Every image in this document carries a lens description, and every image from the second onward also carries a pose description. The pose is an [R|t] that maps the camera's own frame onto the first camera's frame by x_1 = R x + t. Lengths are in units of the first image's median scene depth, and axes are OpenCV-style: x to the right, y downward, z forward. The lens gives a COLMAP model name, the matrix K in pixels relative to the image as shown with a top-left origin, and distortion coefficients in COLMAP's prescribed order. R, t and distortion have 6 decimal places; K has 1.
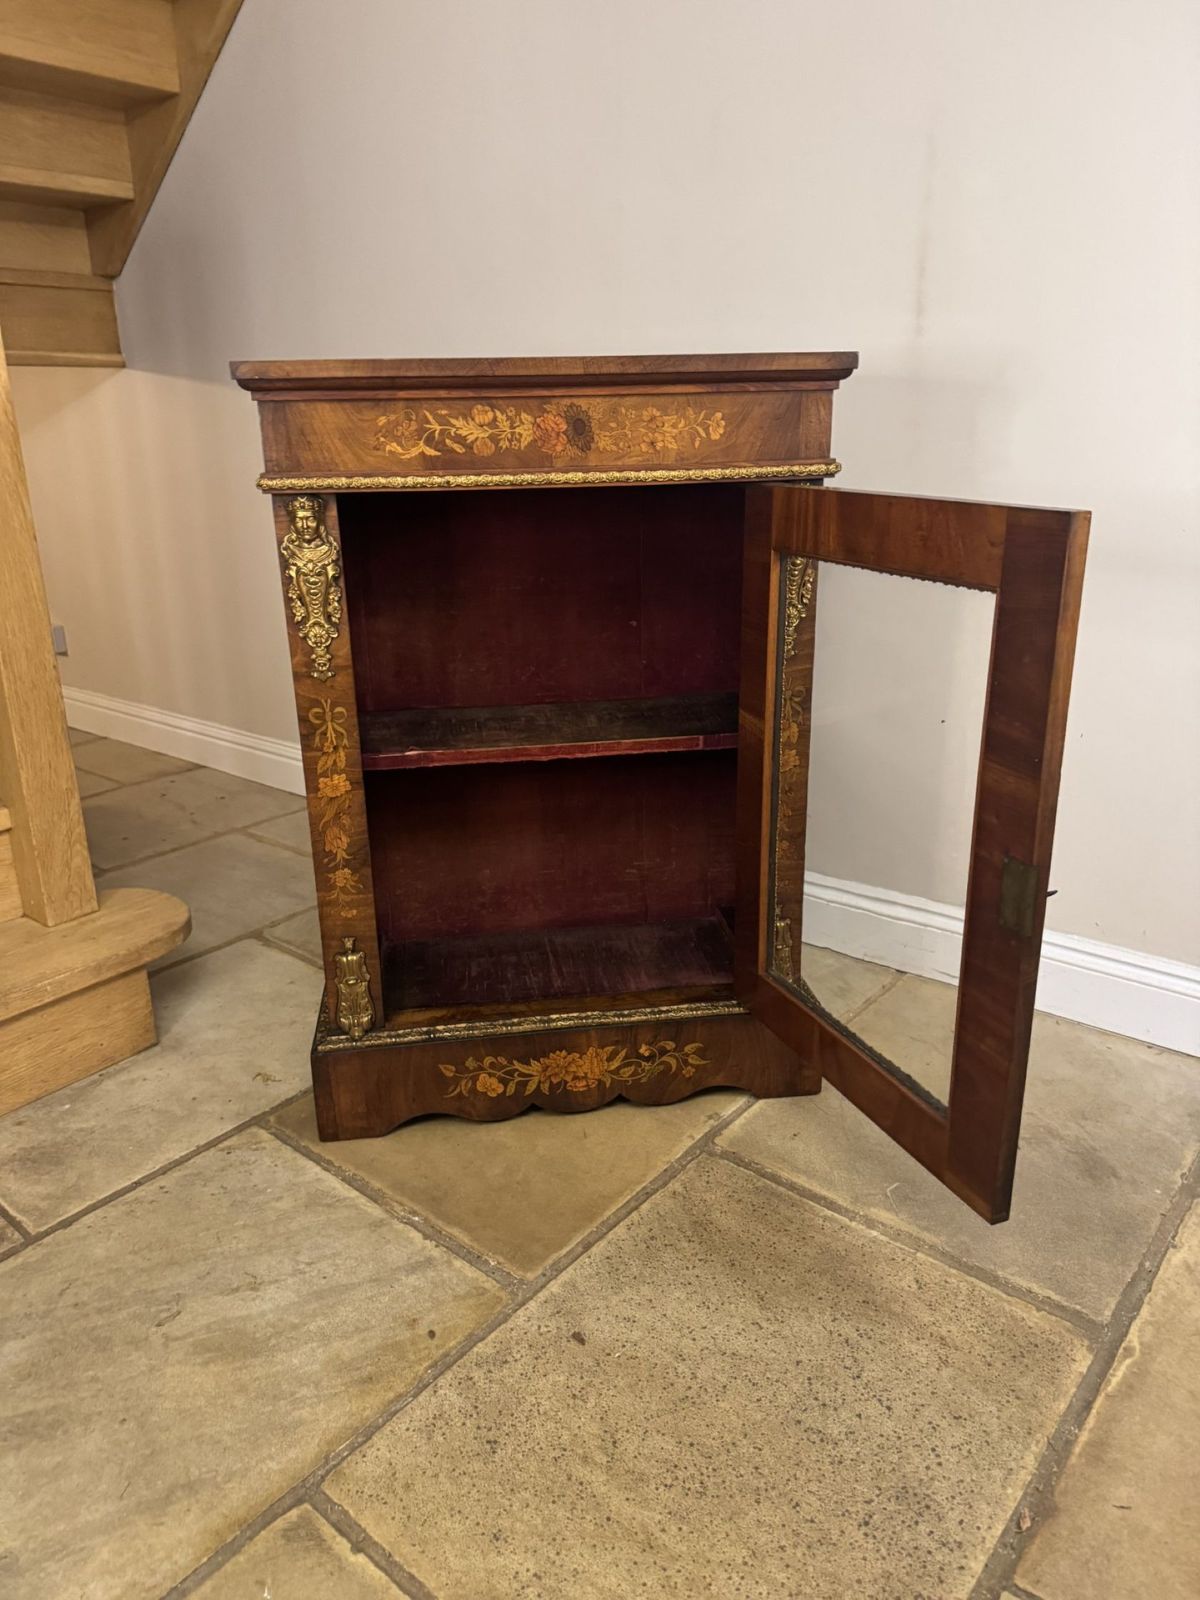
lens RADIAL K [[1130.4, 0, 592.3], [0, 1130.4, 793.2], [0, 0, 1]] dist [0.071782, -0.088985]
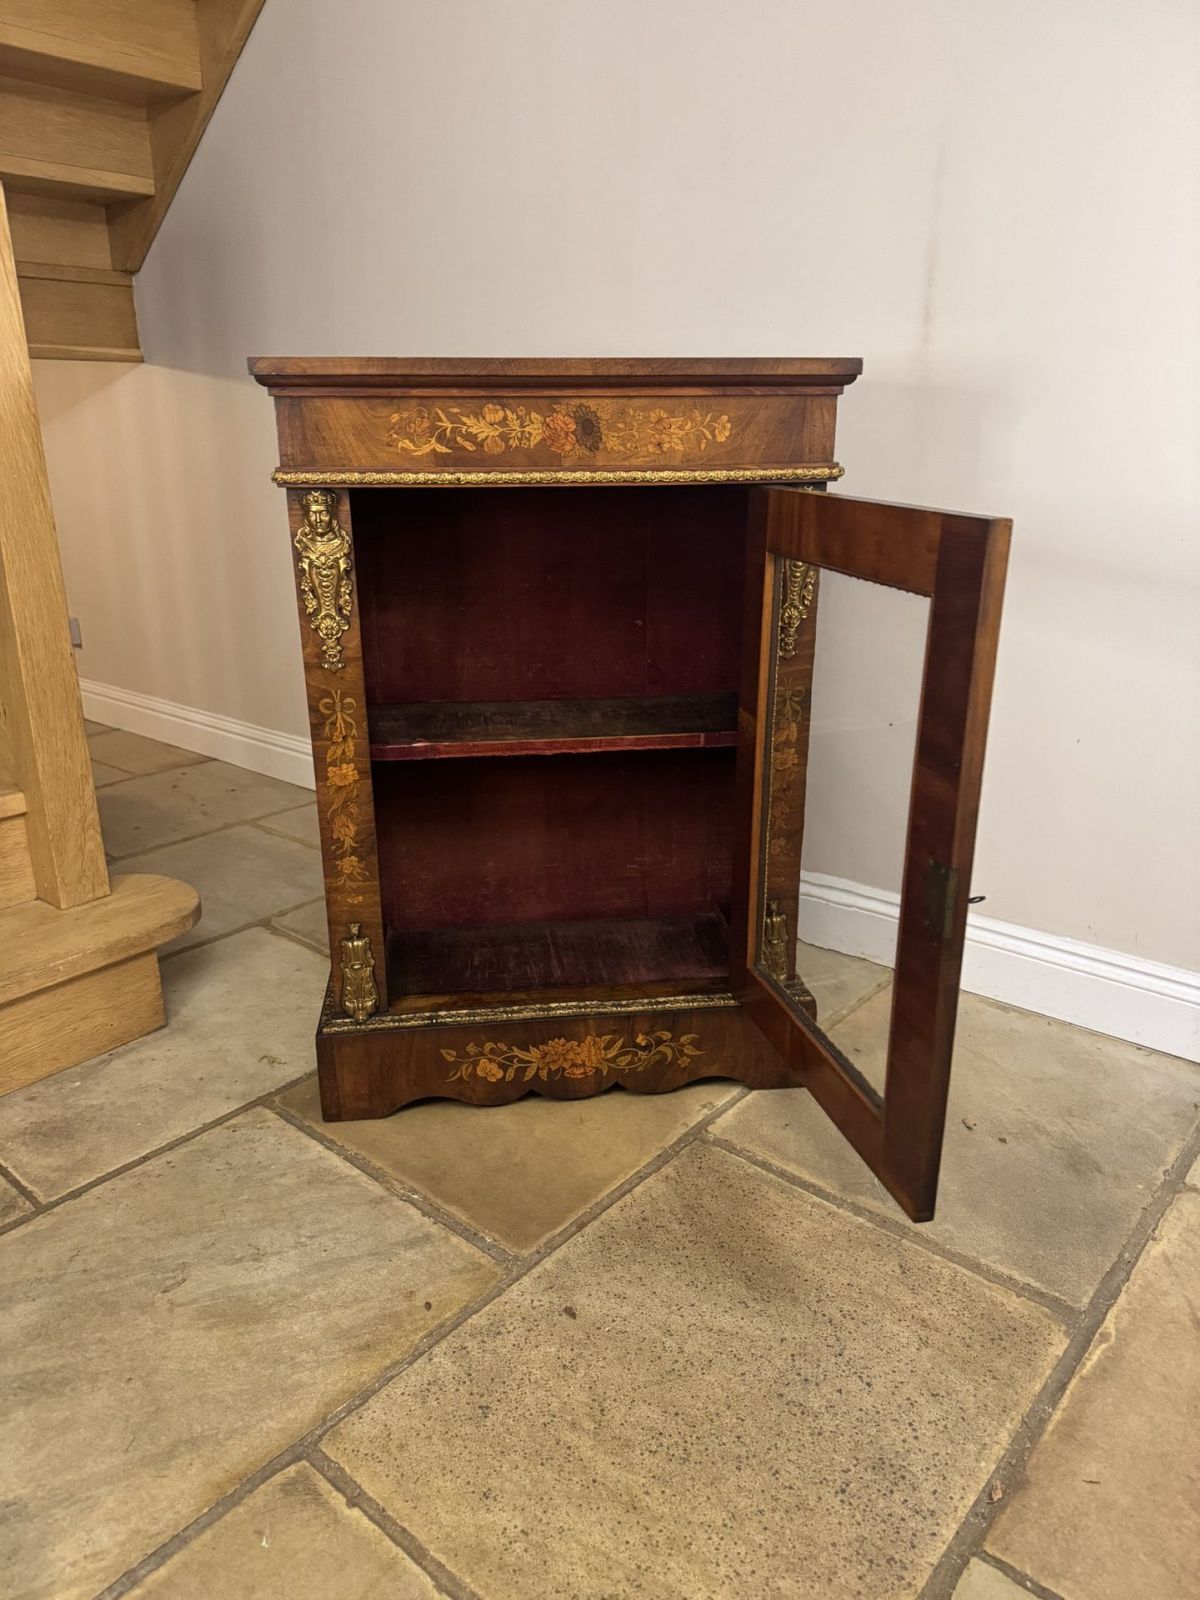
lens RADIAL K [[1131.4, 0, 591.5], [0, 1131.4, 808.0], [0, 0, 1]] dist [0.081326, -0.106015]
pose [[0.999791, 0.018766, -0.008089, 0.006510], [-0.018697, 0.999788, 0.008599, 0.011164], [0.008248, -0.008446, 0.999930, -0.026697]]
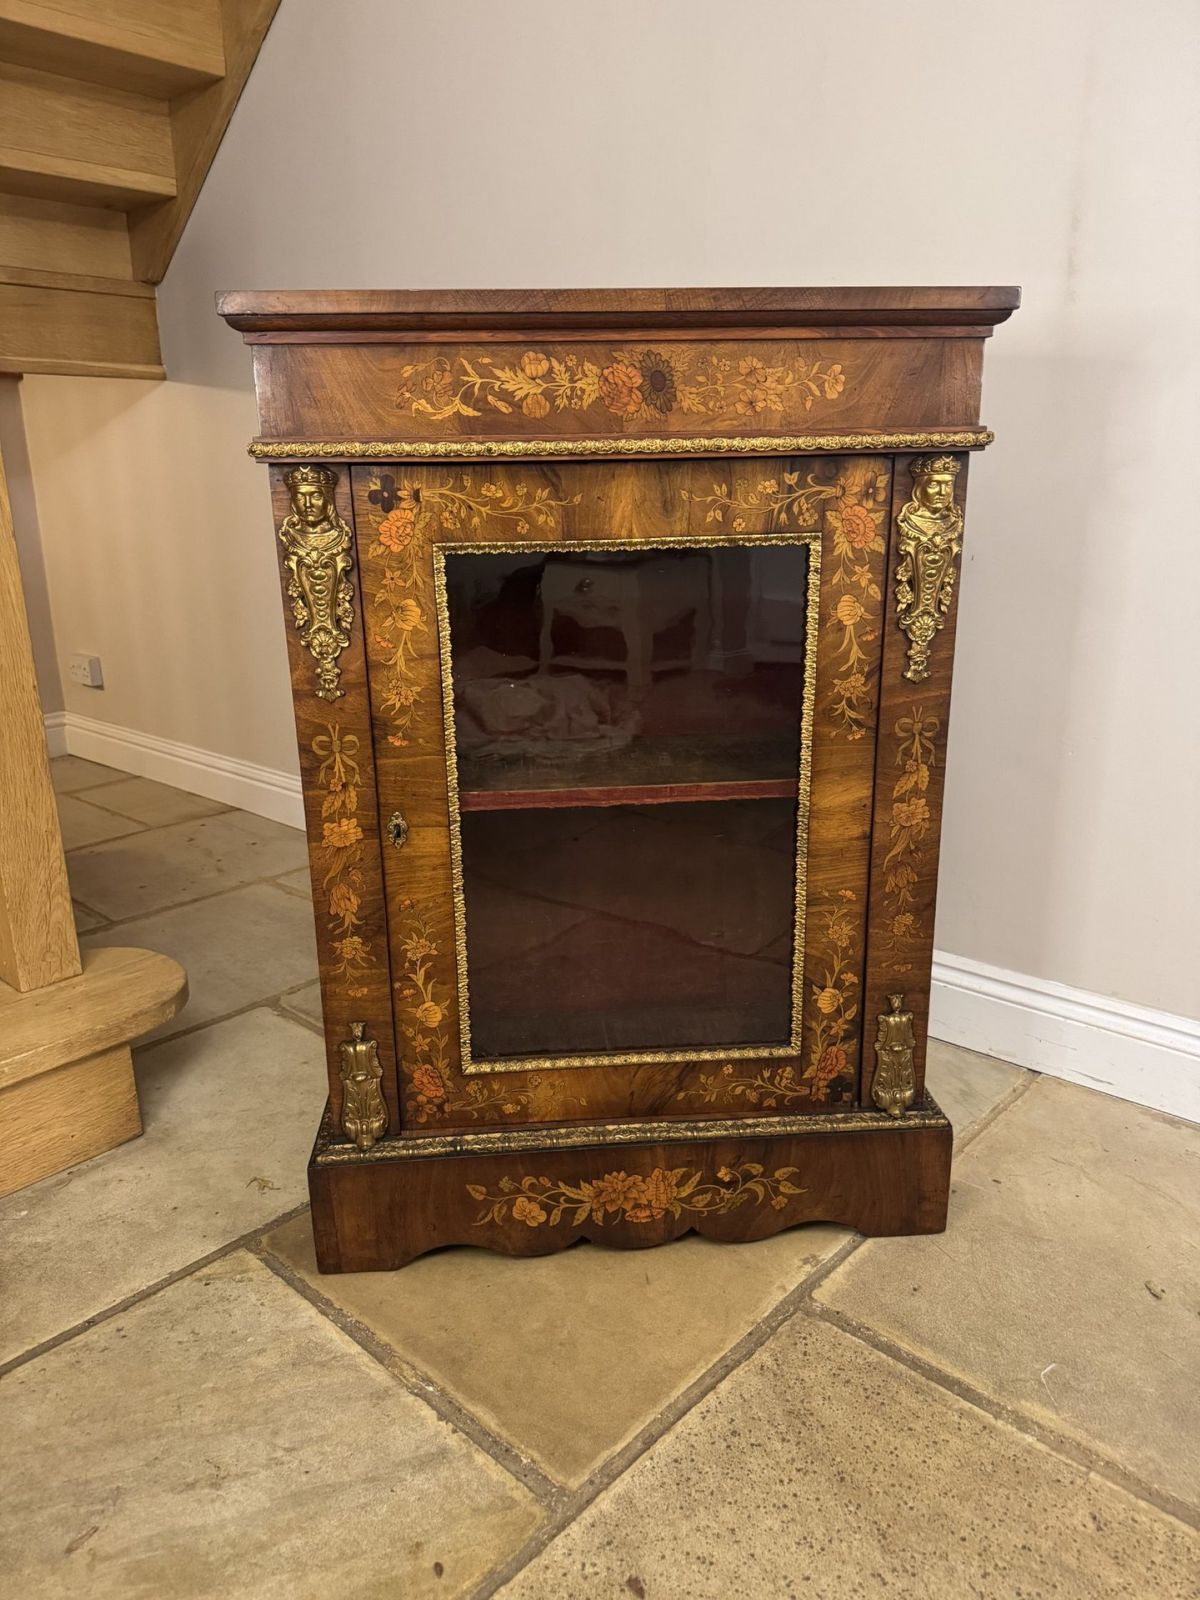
lens RADIAL K [[1137.2, 0, 600.1], [0, 1137.2, 808.1], [0, 0, 1]] dist [0.037668, -0.027894]
pose [[0.998642, 0.018320, -0.048776, -0.007411], [-0.019892, 0.999292, -0.031930, -0.002327], [0.048157, 0.032857, 0.998299, 0.218924]]
